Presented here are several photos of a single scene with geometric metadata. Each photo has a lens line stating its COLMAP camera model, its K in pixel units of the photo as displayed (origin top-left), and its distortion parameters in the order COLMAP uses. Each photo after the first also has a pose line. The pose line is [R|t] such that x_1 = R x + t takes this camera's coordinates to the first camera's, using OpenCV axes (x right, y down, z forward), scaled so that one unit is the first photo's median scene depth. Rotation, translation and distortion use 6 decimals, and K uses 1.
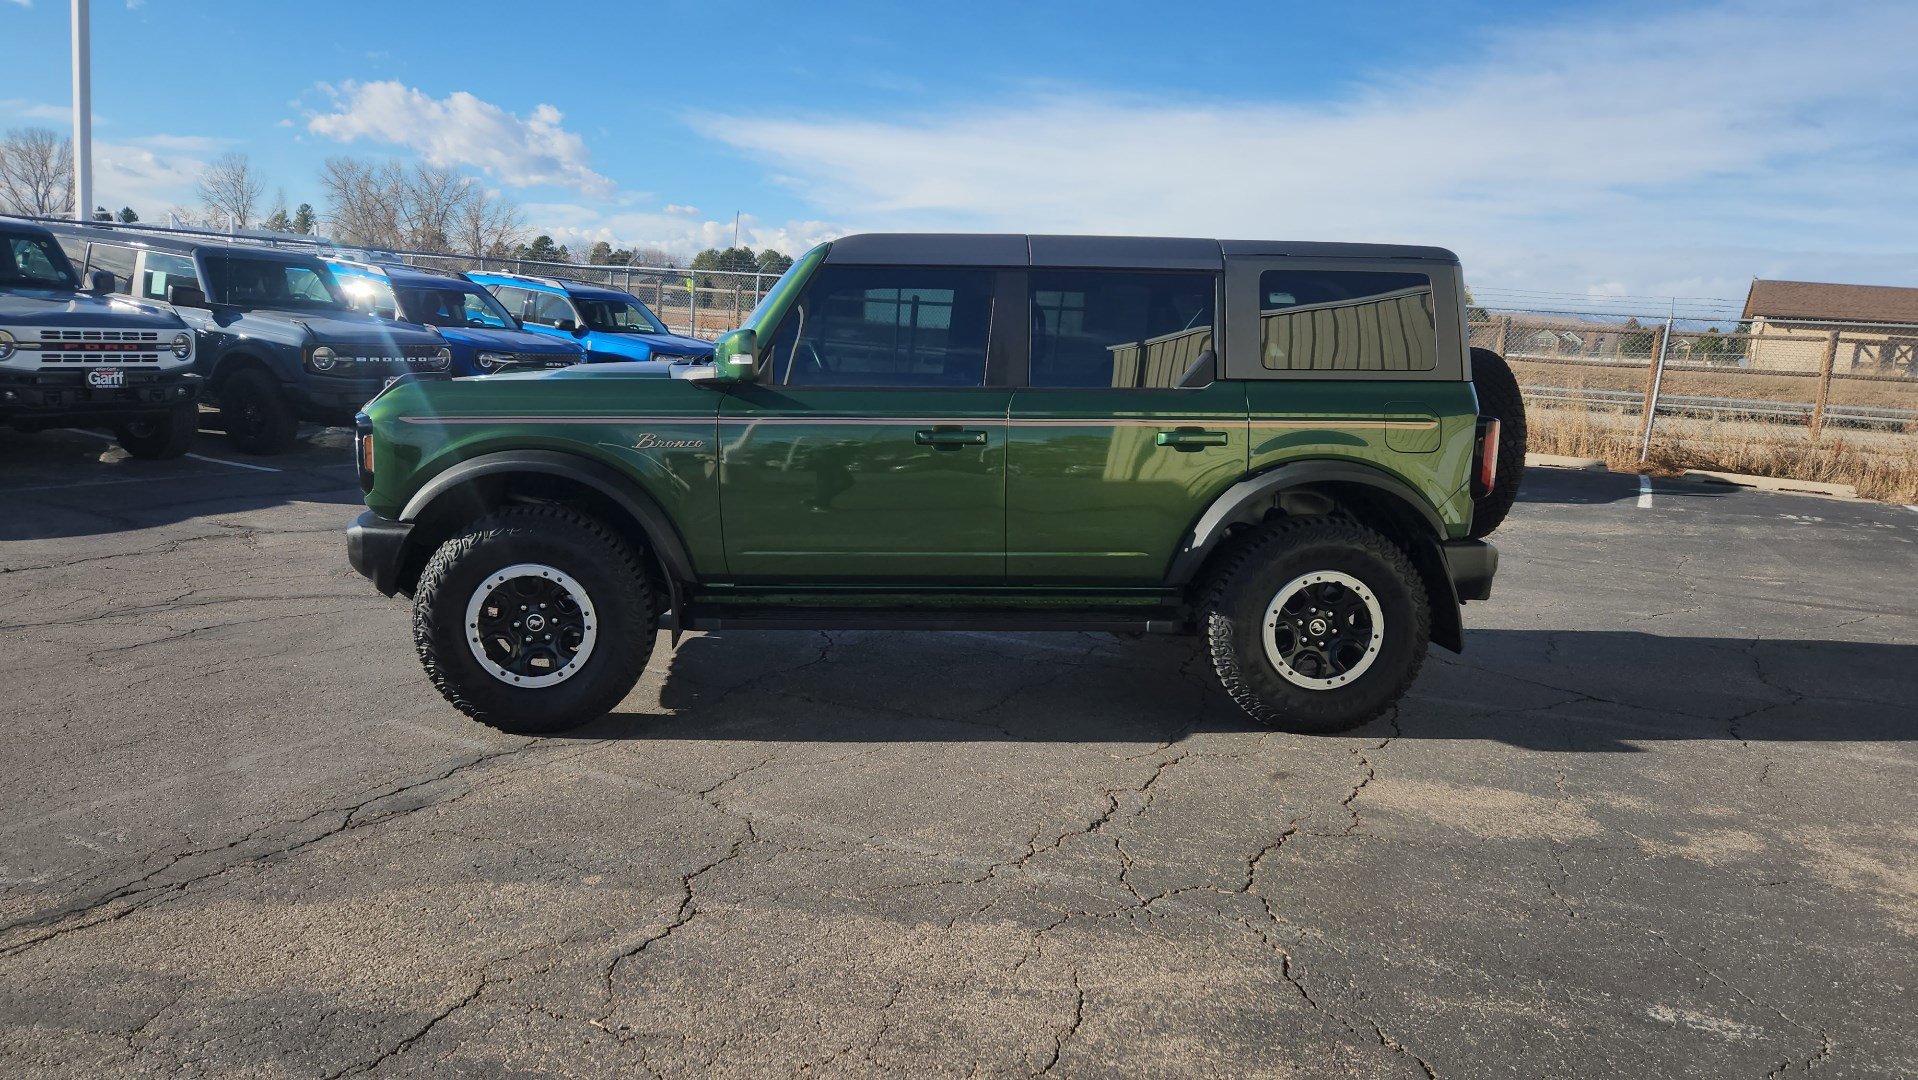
lens RADIAL K [[1271.3, 0, 935.1], [0, 1271.3, 546.0], [0, 0, 1]] dist [0.066951, -0.045896]
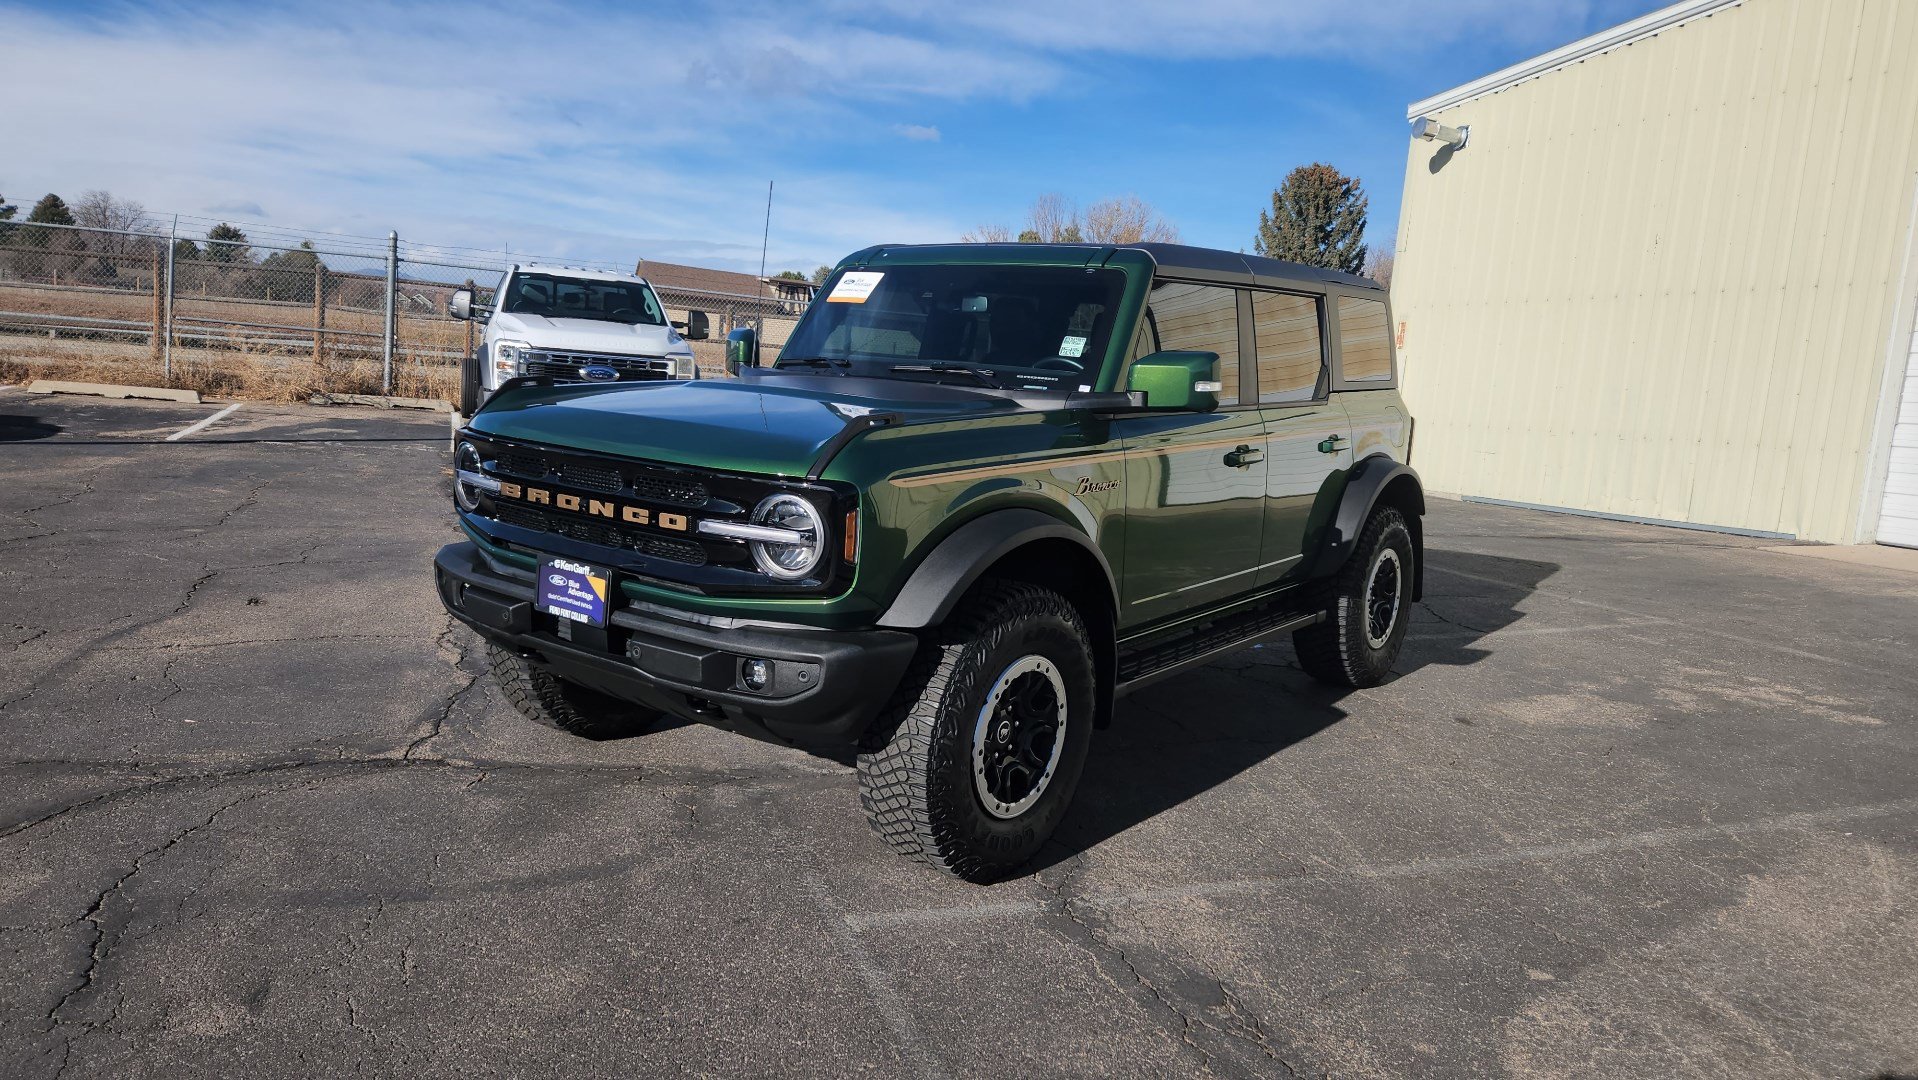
lens RADIAL K [[1276.9, 0, 929.3], [0, 1276.9, 530.0], [0, 0, 1]] dist [0.068156, -0.049709]
pose [[0.671238, -0.102070, 0.734181, -0.875783], [0.089200, 0.994399, 0.056694, -0.106066], [-0.735855, 0.027434, 0.676583, 0.498900]]
